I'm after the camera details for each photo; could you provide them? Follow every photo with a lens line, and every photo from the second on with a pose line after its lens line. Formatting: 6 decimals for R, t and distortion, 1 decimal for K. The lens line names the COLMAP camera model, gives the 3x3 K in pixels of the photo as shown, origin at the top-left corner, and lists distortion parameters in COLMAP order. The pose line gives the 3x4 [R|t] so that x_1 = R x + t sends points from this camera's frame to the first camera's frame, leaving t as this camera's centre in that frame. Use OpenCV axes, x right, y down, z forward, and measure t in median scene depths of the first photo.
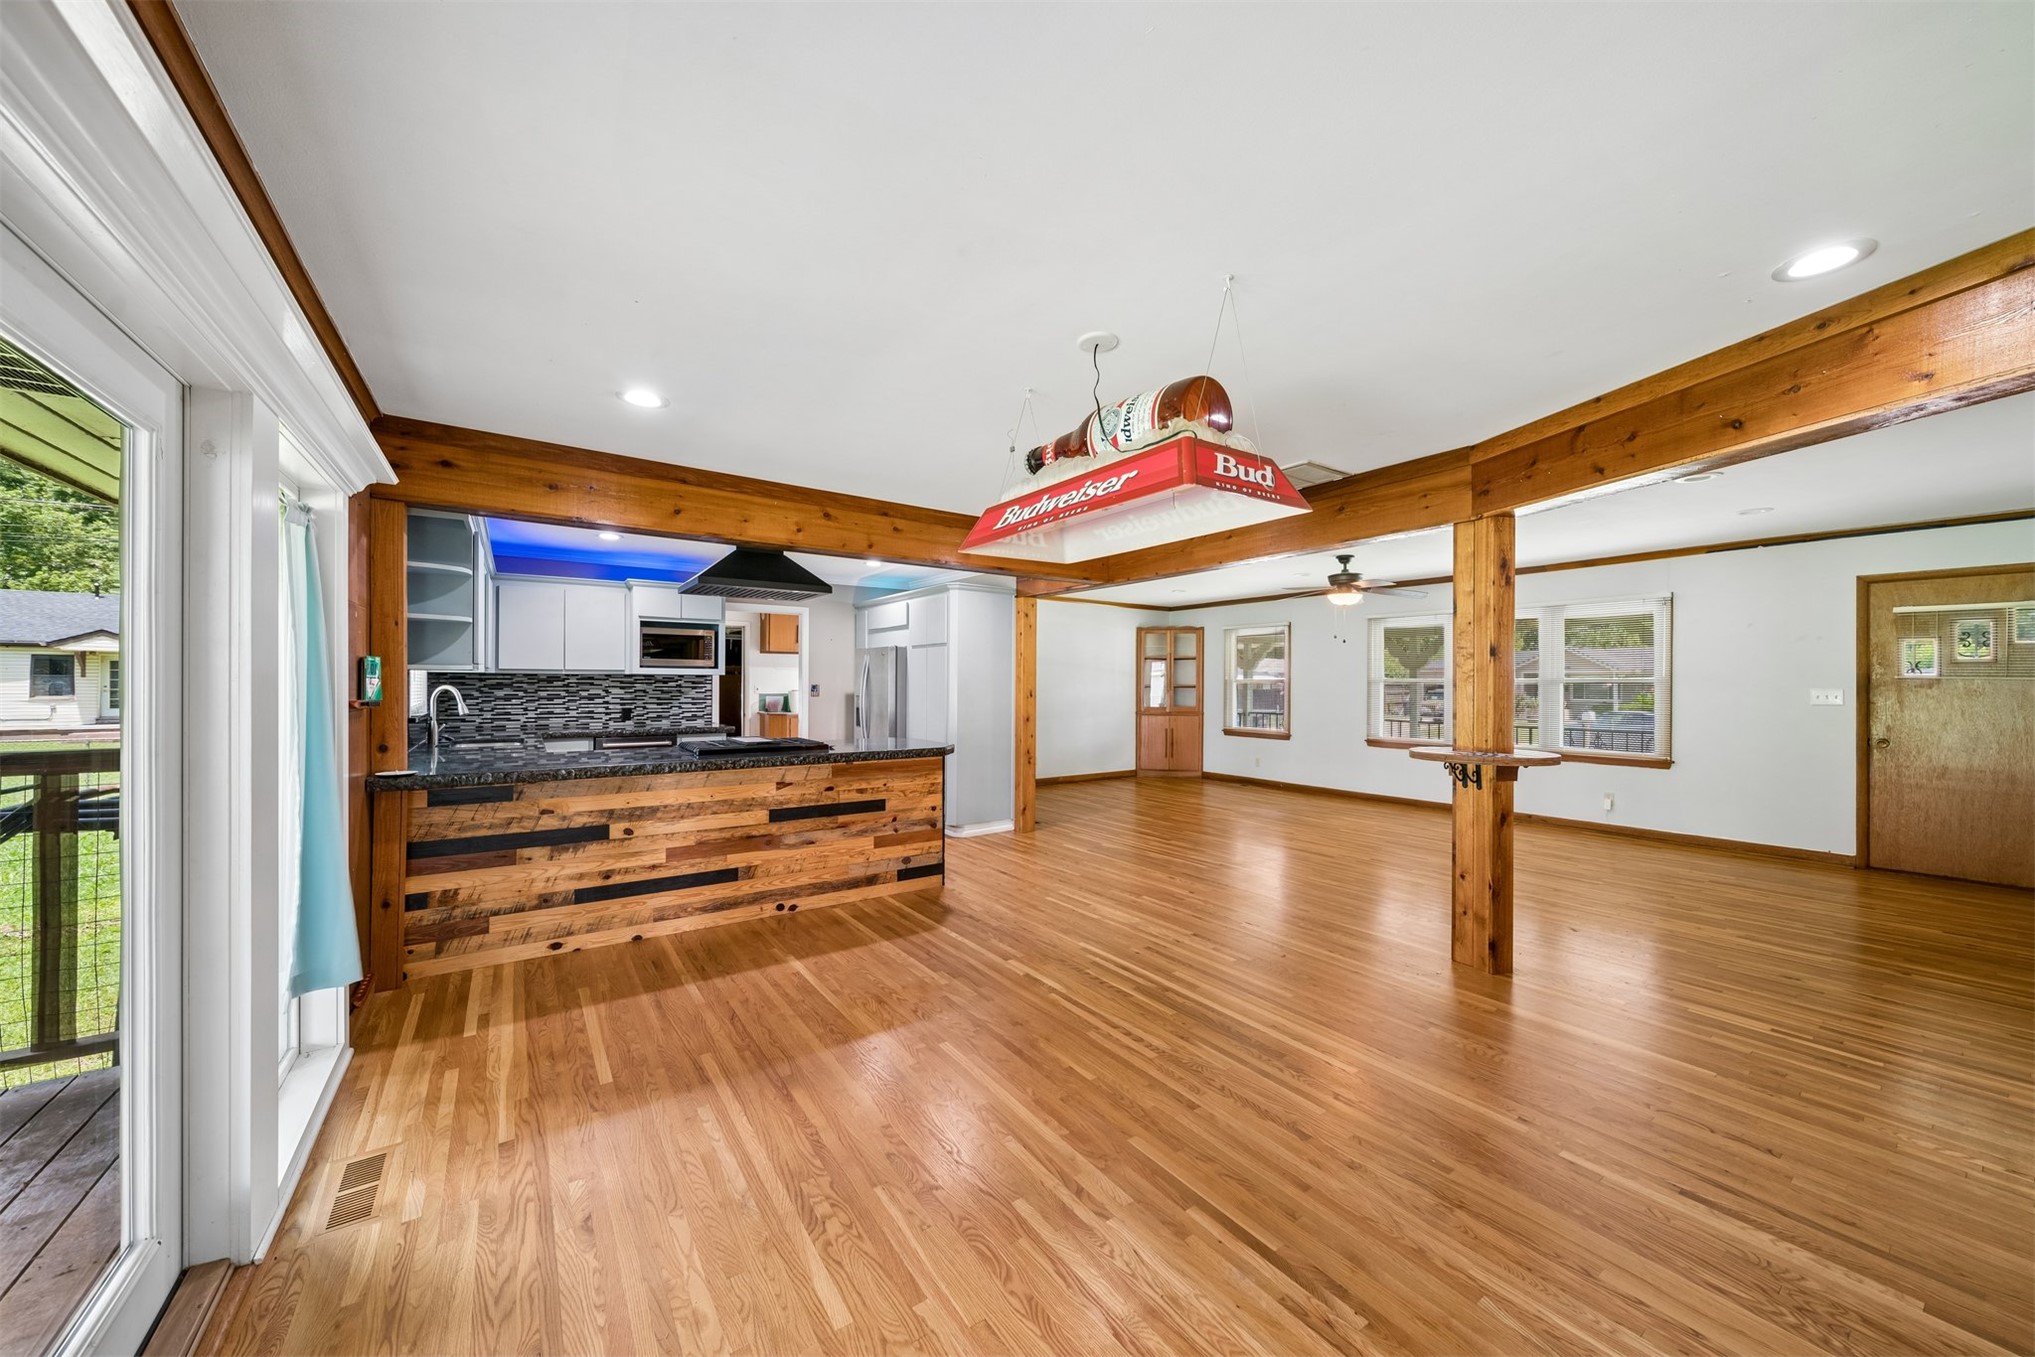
lens RADIAL K [[724.7, 0, 1042.6], [0, 724.7, 687.8], [0, 0, 1]] dist [0.003325, -0.001282]
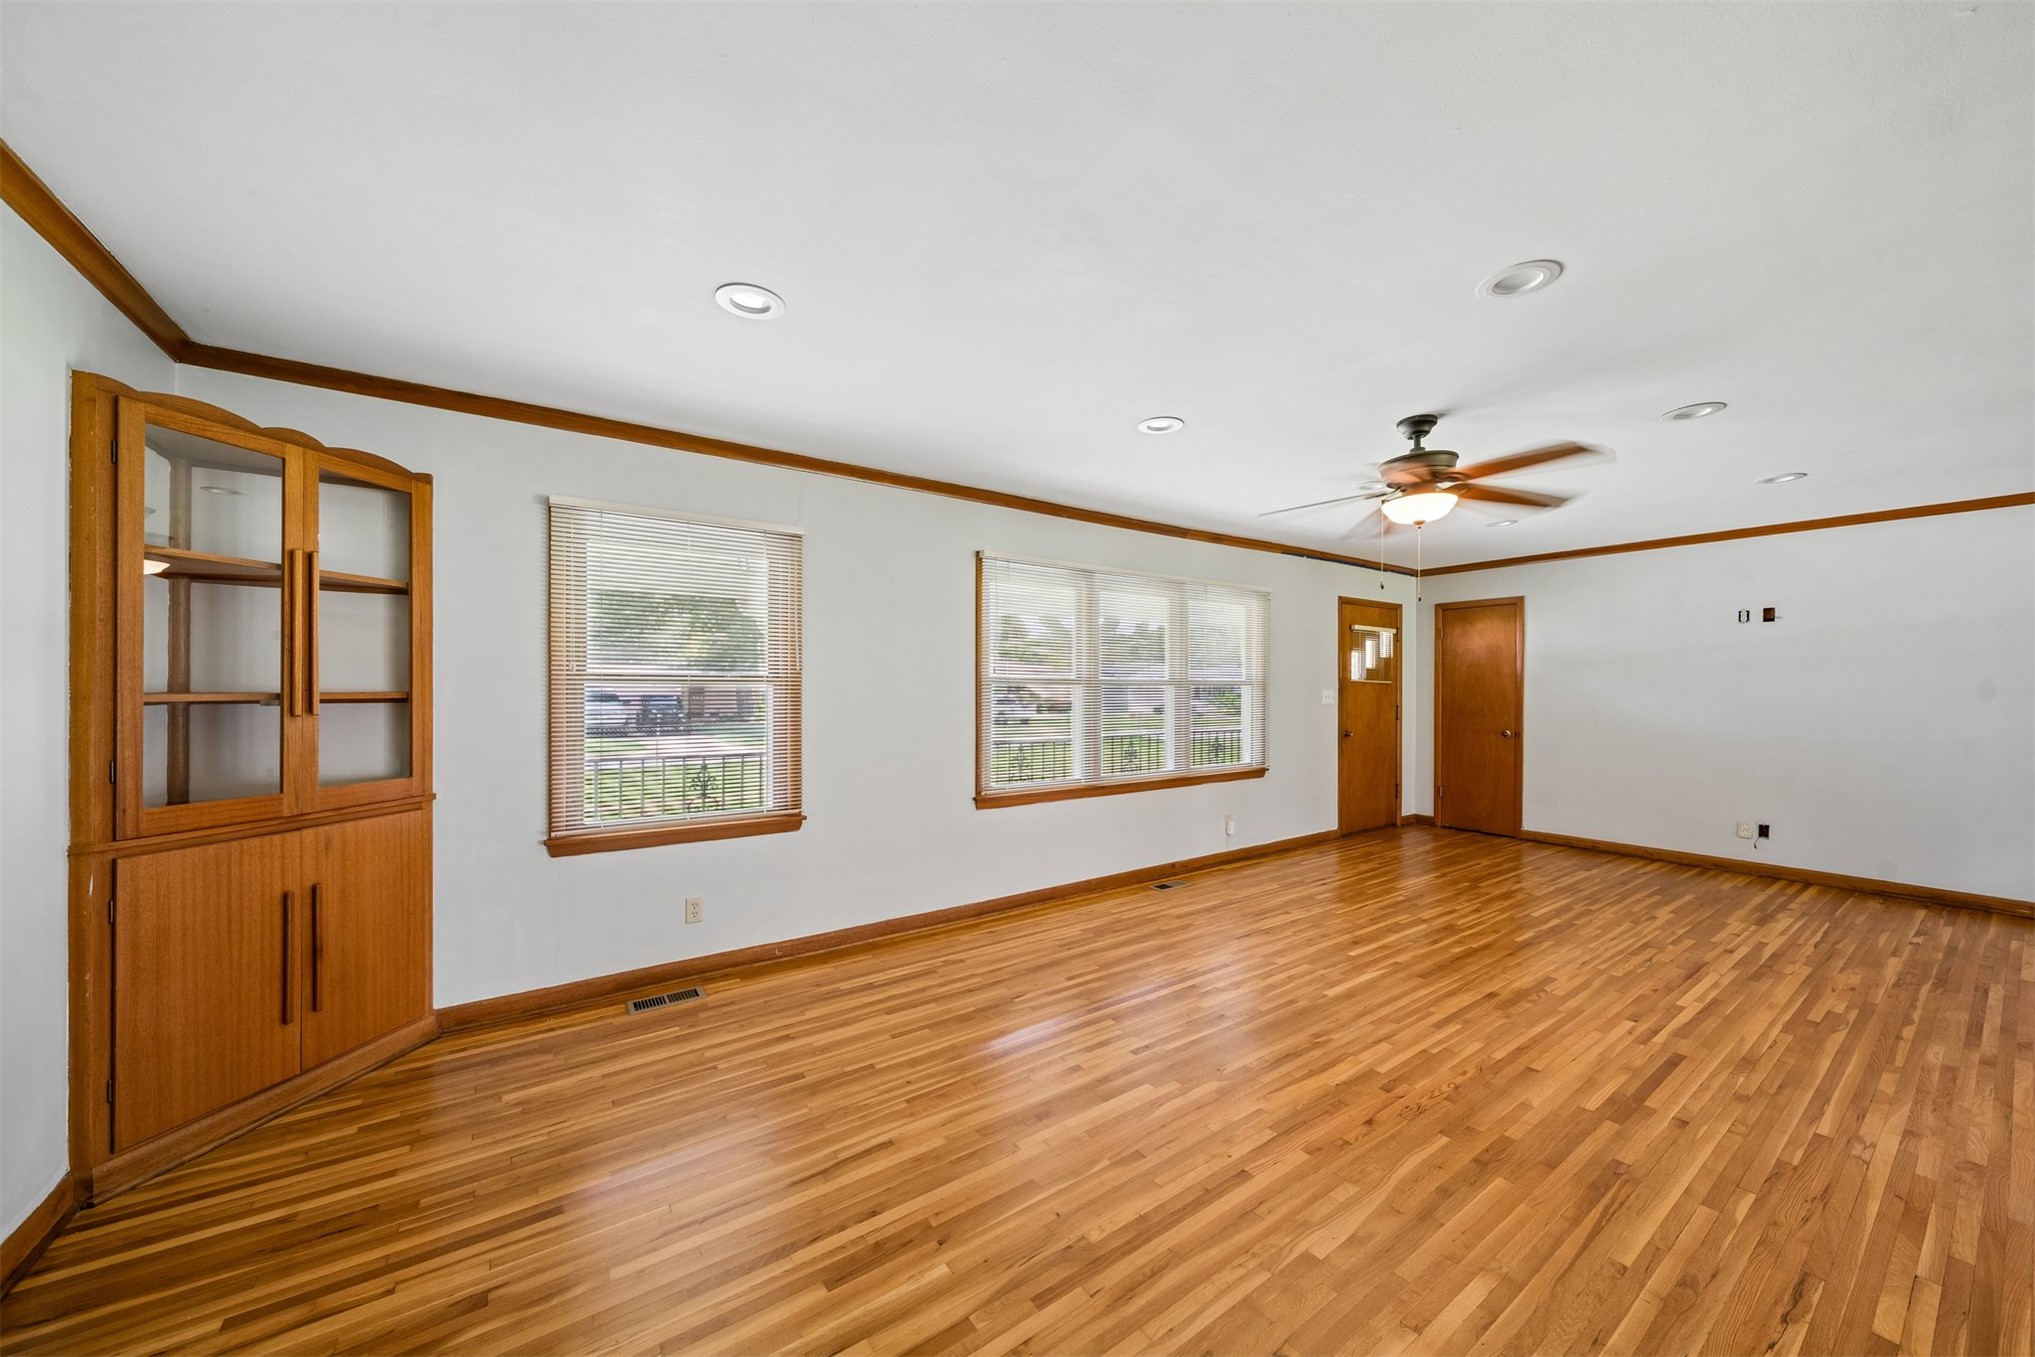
lens RADIAL K [[724.7, 0, 1010.3], [0, 724.7, 689.3], [0, 0, 1]] dist [0.003325, -0.001282]
pose [[0.019937, -0.008528, 0.999765, -0.095945], [0.004201, 0.999956, 0.008446, -0.012107], [-0.999792, 0.004032, 0.019972, 1.661441]]
